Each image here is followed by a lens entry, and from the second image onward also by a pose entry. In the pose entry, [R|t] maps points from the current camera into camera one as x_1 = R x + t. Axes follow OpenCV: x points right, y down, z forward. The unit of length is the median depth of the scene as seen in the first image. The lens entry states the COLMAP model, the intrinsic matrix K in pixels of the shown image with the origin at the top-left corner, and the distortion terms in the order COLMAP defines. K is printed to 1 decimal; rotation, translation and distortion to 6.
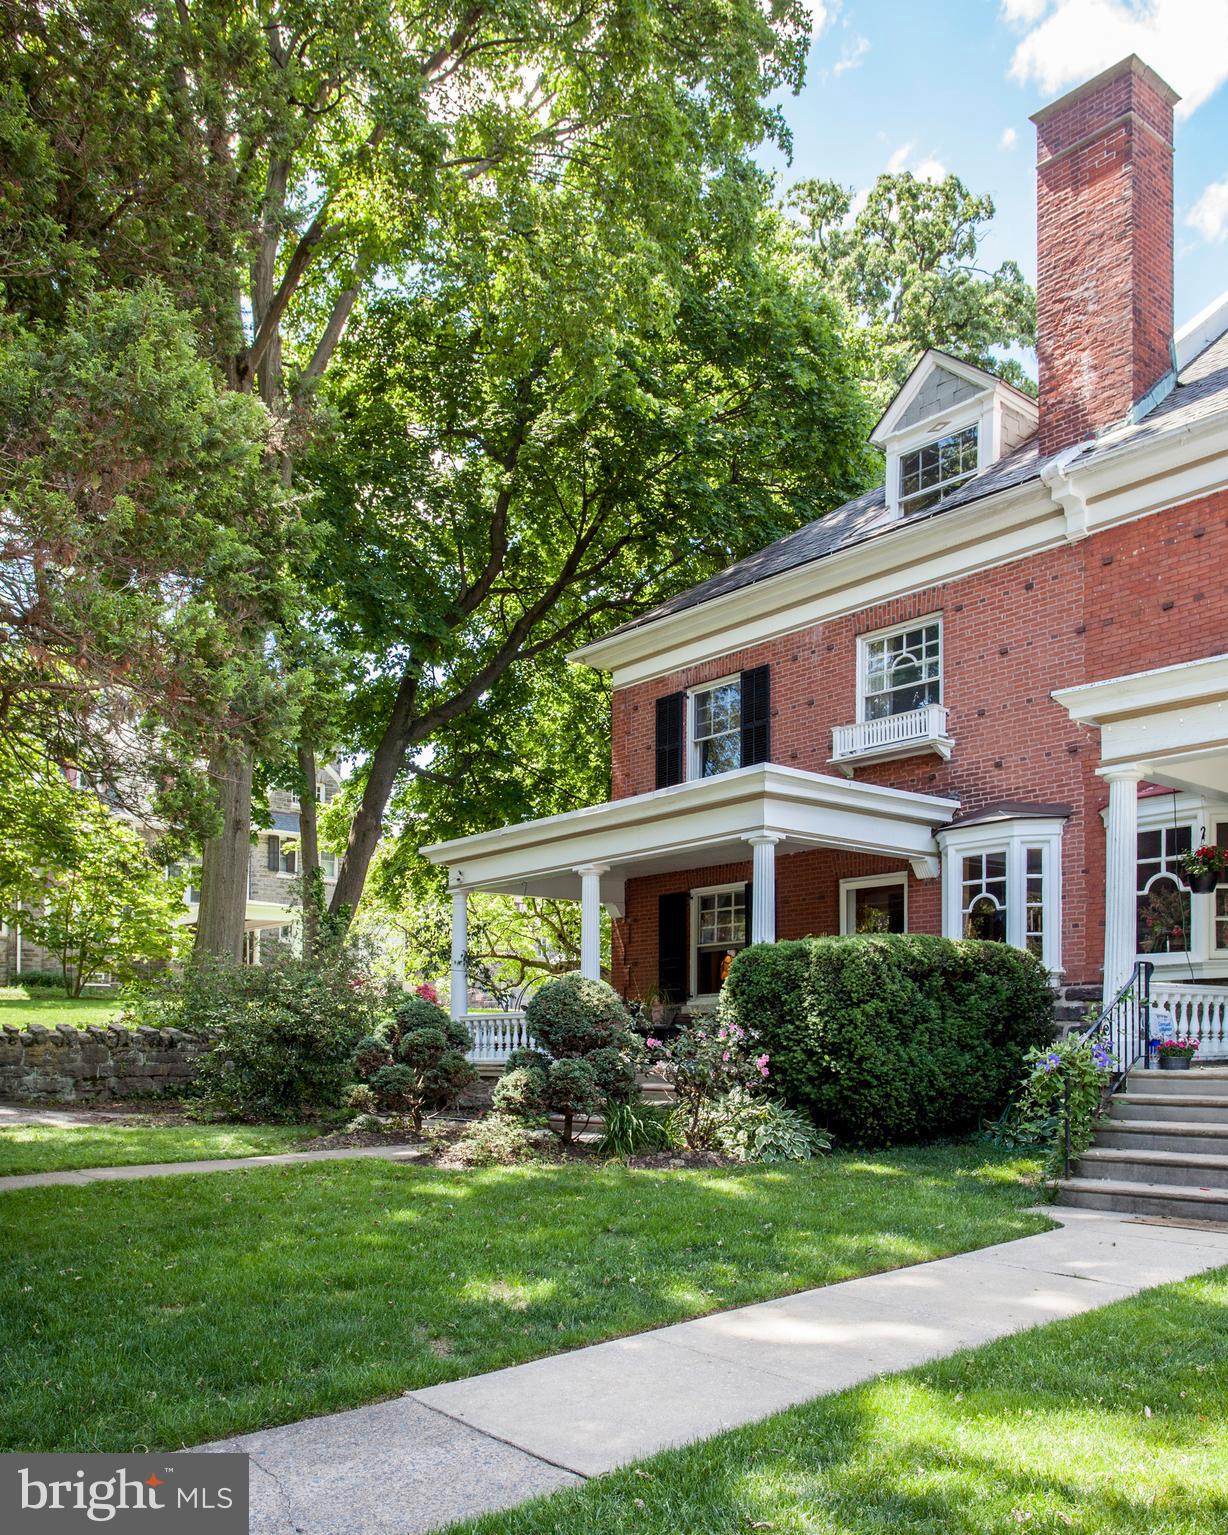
lens RADIAL K [[1235.0, 0, 615.8], [0, 1235.0, 780.1], [0, 0, 1]] dist [-0.035883, 0.019864]
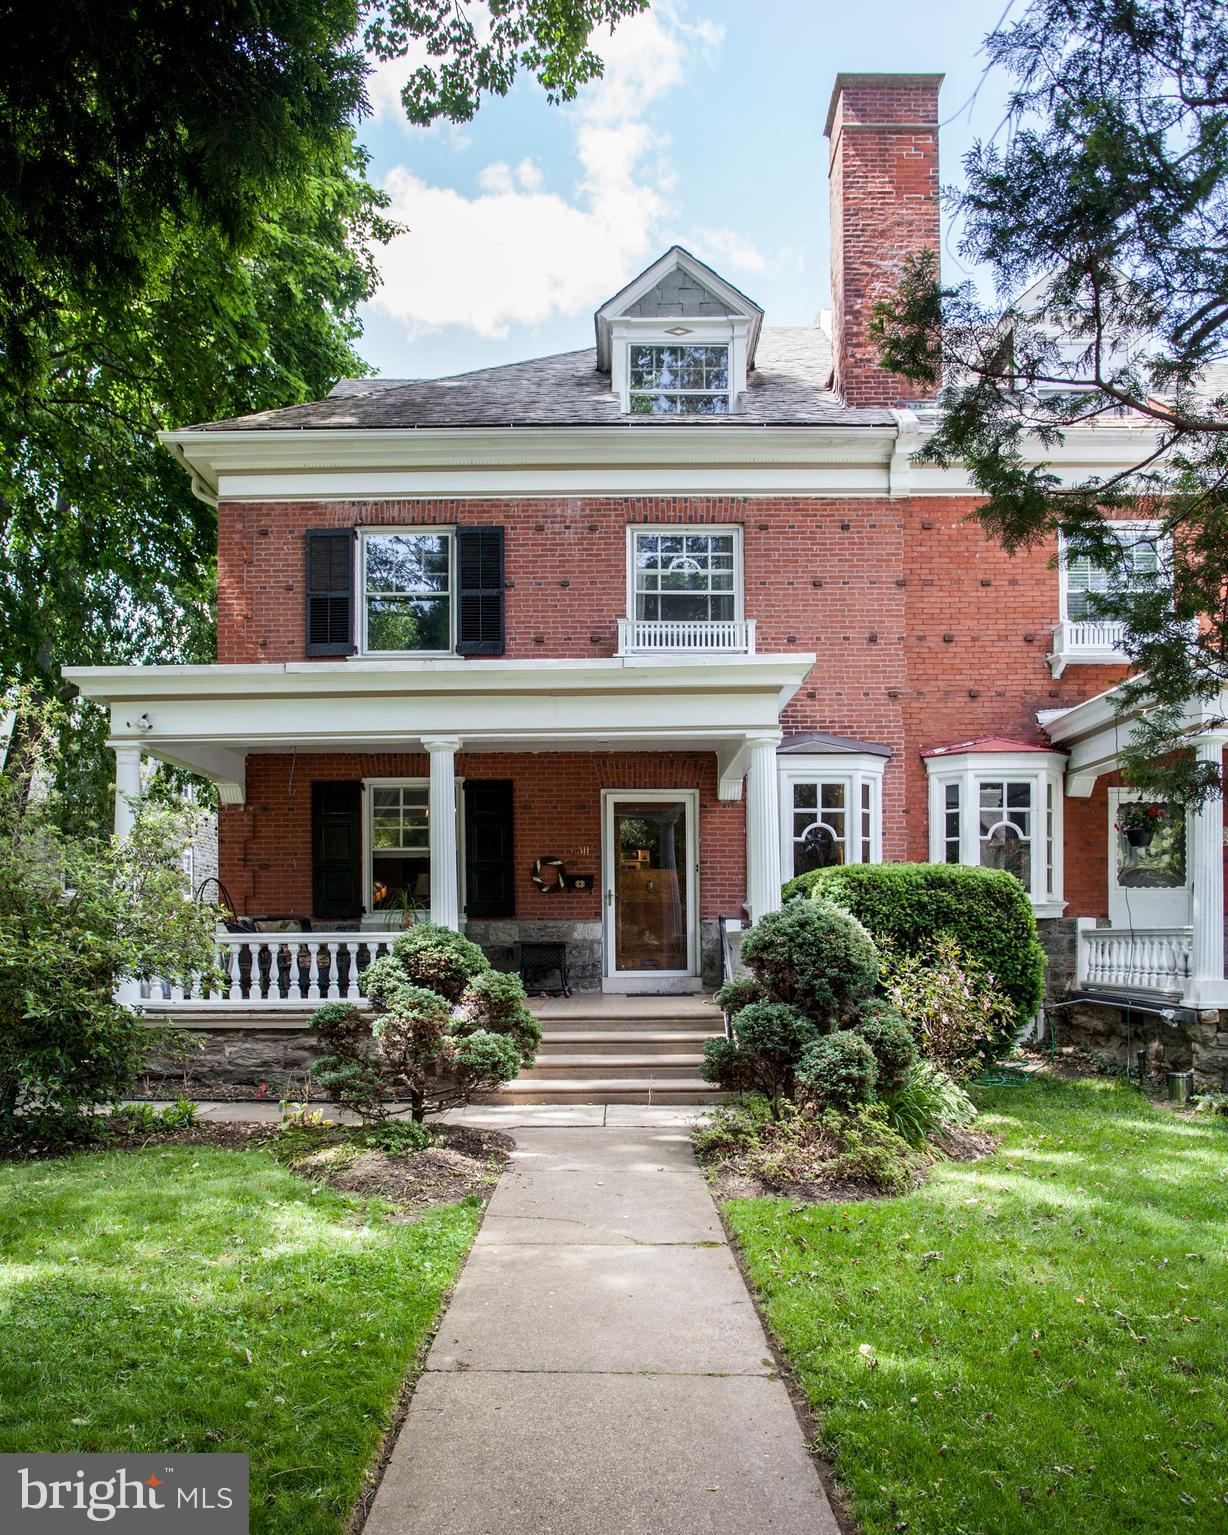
lens RADIAL K [[1107.5, 0, 620.5], [0, 1107.5, 791.4], [0, 0, 1]] dist [-0.036269, -0.011862]
pose [[0.659904, 0.098836, 0.744821, -0.438915], [-0.158225, 0.987360, 0.009166, 0.078461], [-0.734501, -0.123898, 0.667202, 0.491431]]
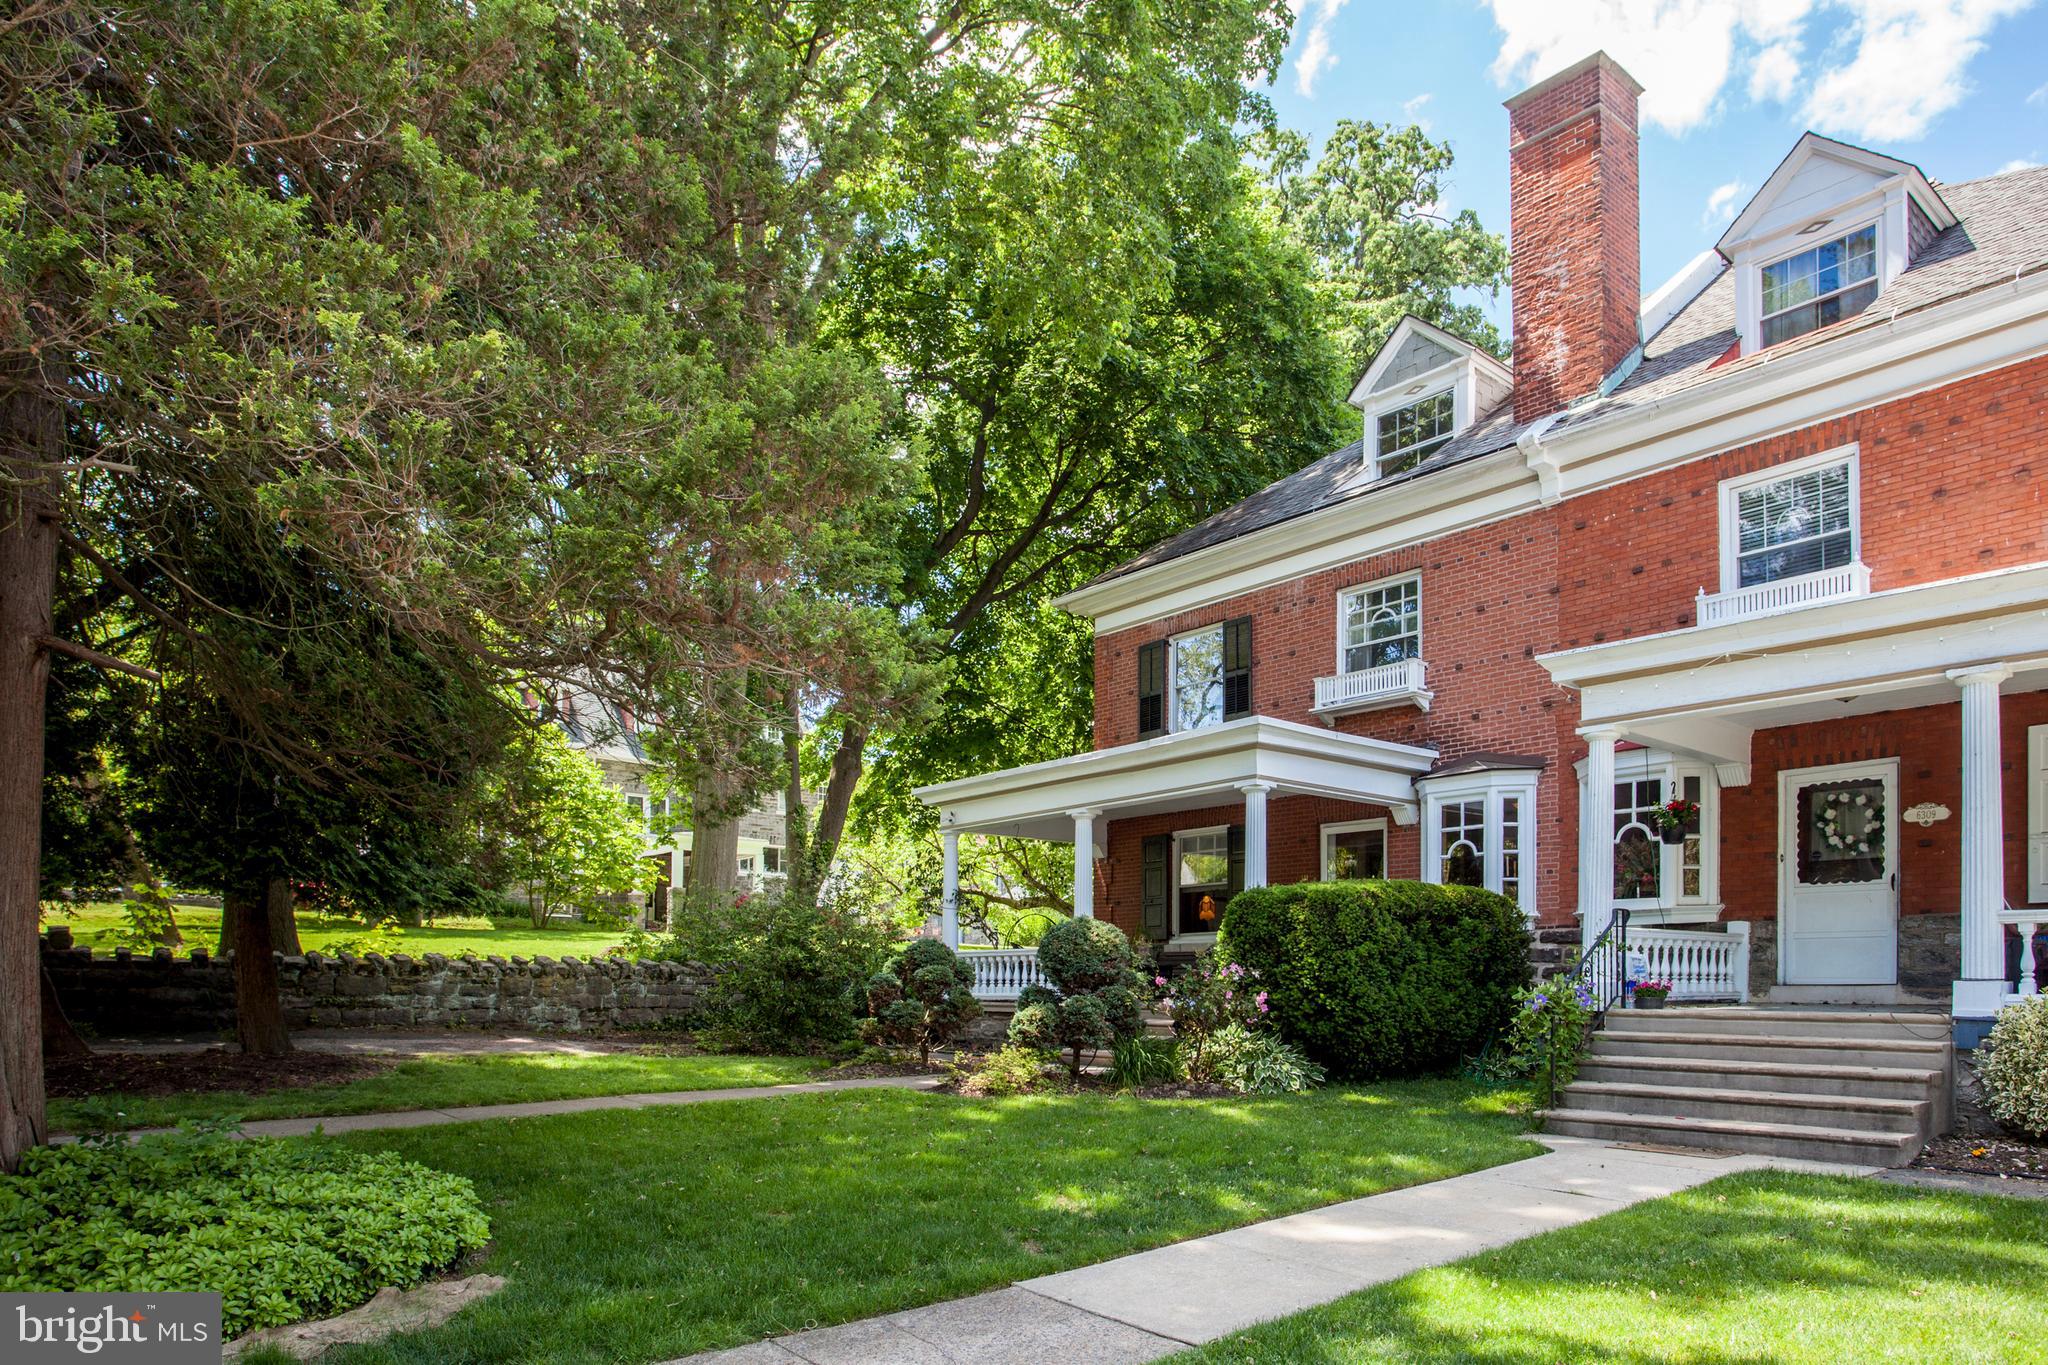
lens RADIAL K [[1248.9, 0, 1069.9], [0, 1248.9, 688.7], [0, 0, 1]] dist [-0.043981, 0.003788]
pose [[0.999922, 0.010563, 0.006630, -0.041219], [-0.010437, 0.999771, -0.018679, -0.012945], [-0.006826, 0.018608, 0.999804, -0.056802]]
